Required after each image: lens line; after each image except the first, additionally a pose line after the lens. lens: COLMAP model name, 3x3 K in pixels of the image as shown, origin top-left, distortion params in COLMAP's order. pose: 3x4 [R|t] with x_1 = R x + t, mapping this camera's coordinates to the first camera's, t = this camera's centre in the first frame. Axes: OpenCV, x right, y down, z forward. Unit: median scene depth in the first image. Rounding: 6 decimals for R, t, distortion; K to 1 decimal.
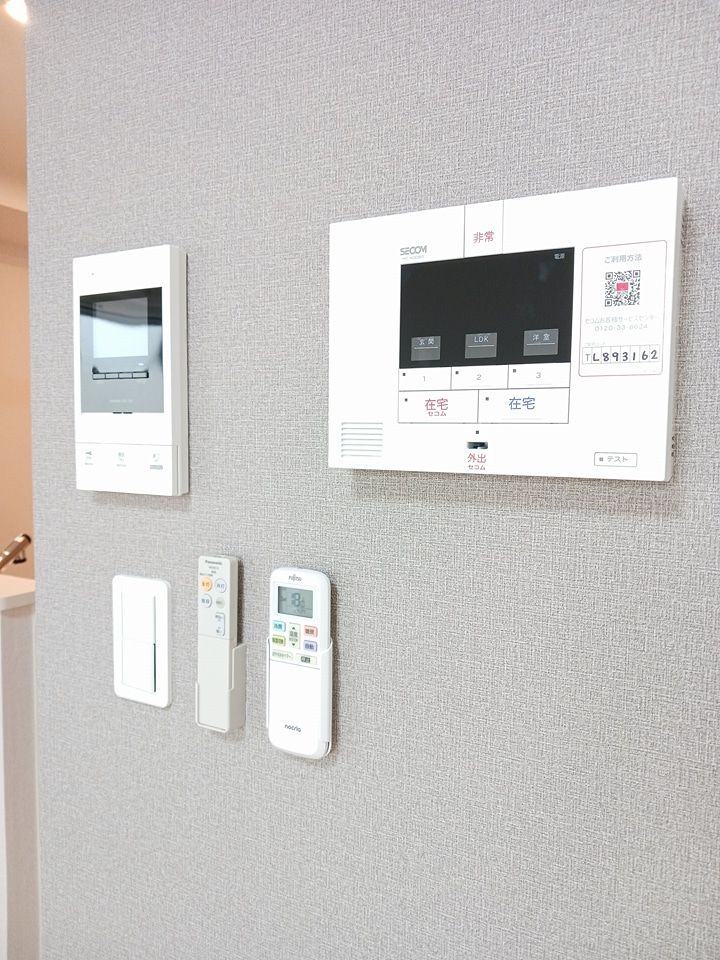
lens RADIAL K [[749.6, 0, 358.4], [0, 749.6, 479.6], [0, 0, 1]] dist [0.004643, -0.005864]
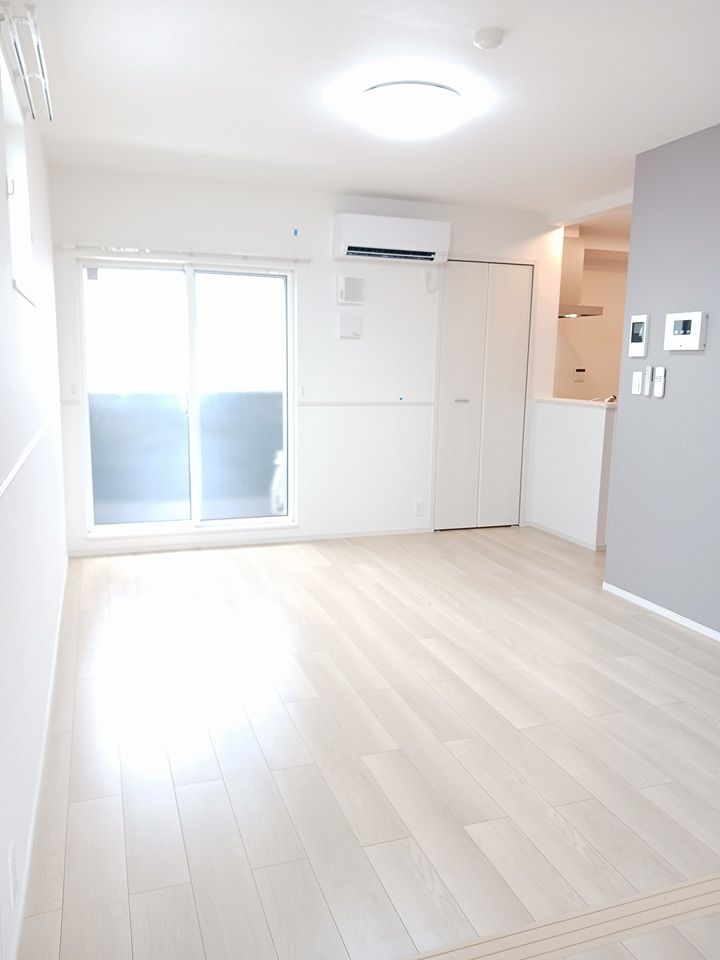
lens RADIAL K [[749.6, 0, 360.2], [0, 749.6, 482.1], [0, 0, 1]] dist [0.004643, -0.005864]
pose [[0.739647, 0.110163, -0.663918, 2.229704], [-0.066315, 0.993641, 0.090995, 0.641227], [0.669720, -0.023277, 0.742249, -5.134520]]
